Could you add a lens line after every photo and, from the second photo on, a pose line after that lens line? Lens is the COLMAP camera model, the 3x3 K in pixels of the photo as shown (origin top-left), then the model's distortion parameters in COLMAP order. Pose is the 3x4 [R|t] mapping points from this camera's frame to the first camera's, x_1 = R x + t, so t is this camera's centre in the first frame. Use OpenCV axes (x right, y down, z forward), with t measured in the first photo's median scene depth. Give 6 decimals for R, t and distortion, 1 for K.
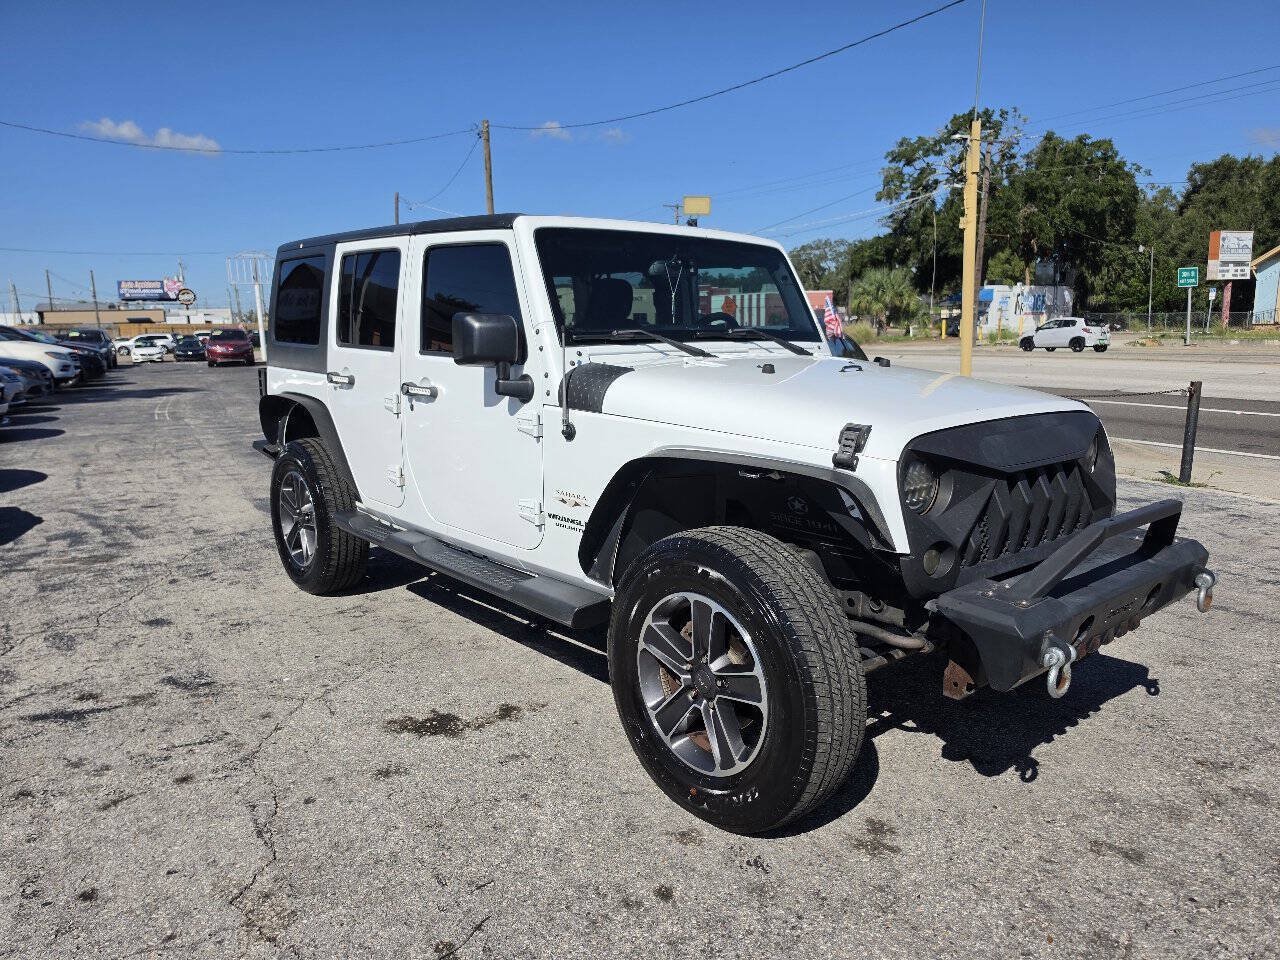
lens RADIAL K [[884.7, 0, 625.1], [0, 884.7, 483.1], [0, 0, 1]] dist [0.093030, -0.112868]
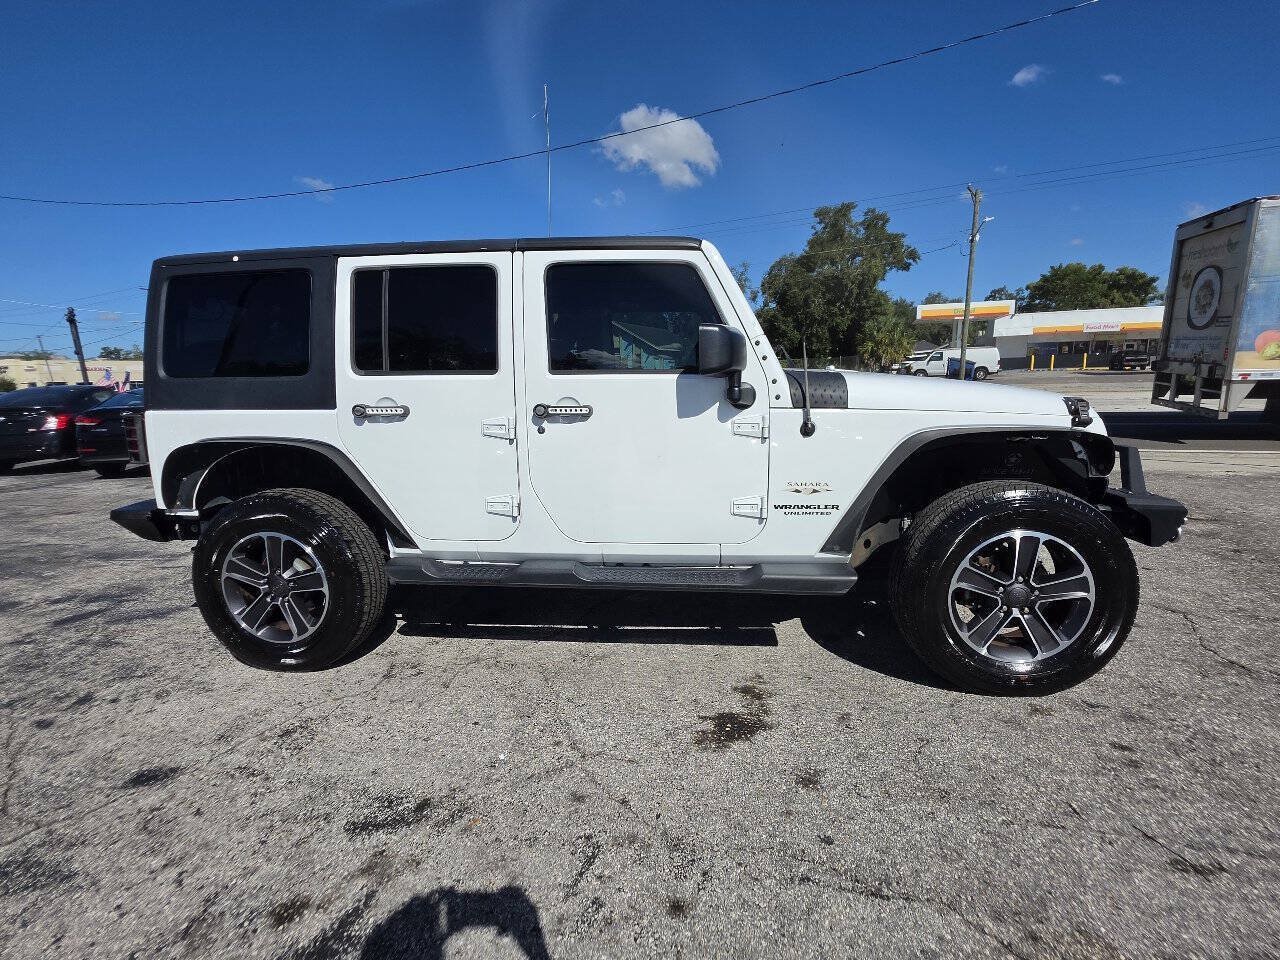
lens RADIAL K [[594.9, 0, 640.0], [0, 594.9, 480.0], [0, 0, 1]] dist [0.000136, 0.000559]
pose [[0.739579, -0.130607, 0.660276, -0.690815], [0.140334, 0.989355, 0.038511, -0.049325], [-0.658277, 0.064177, 0.750035, 0.530497]]
